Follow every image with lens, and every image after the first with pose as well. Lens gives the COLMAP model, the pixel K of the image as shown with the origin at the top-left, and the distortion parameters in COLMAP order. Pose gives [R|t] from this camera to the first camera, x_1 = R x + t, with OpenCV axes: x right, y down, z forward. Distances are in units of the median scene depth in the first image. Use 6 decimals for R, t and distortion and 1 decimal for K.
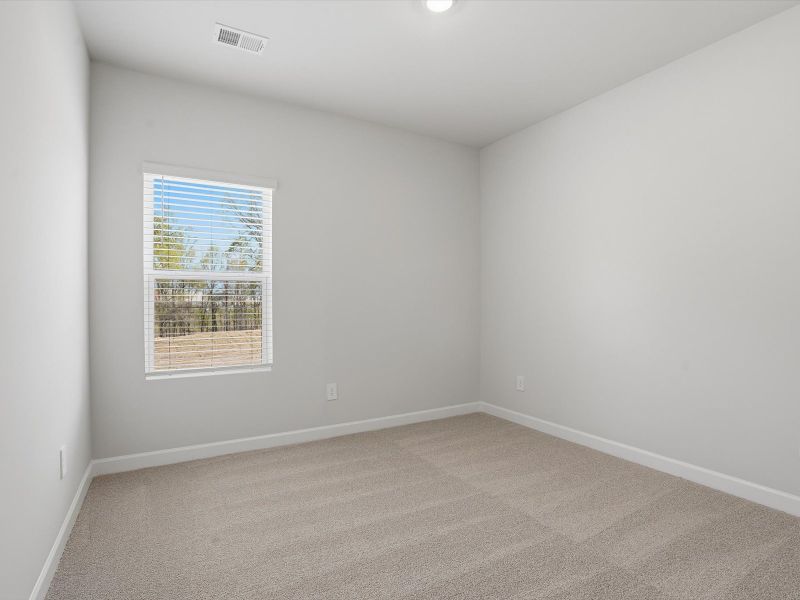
lens RADIAL K [[414.9, 0, 400.0], [0, 414.9, 300.0], [0, 0, 1]] dist [0.039575, 0.000633]
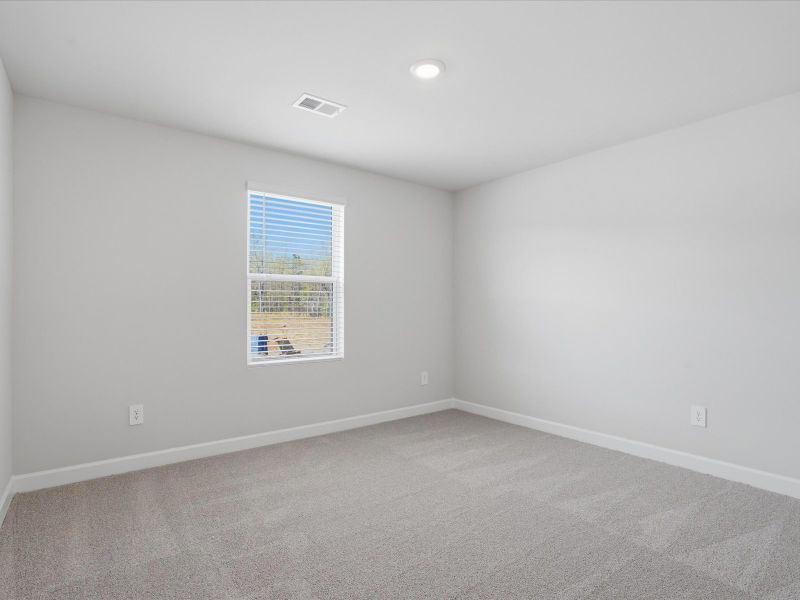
lens RADIAL K [[414.9, 0, 400.0], [0, 414.9, 300.0], [0, 0, 1]] dist [0.039575, 0.000633]
pose [[0.990676, 0.012976, 0.135619, -0.299392], [-0.011956, 0.999894, -0.008333, 0.001811], [-0.135713, 0.006634, 0.990726, -0.155516]]
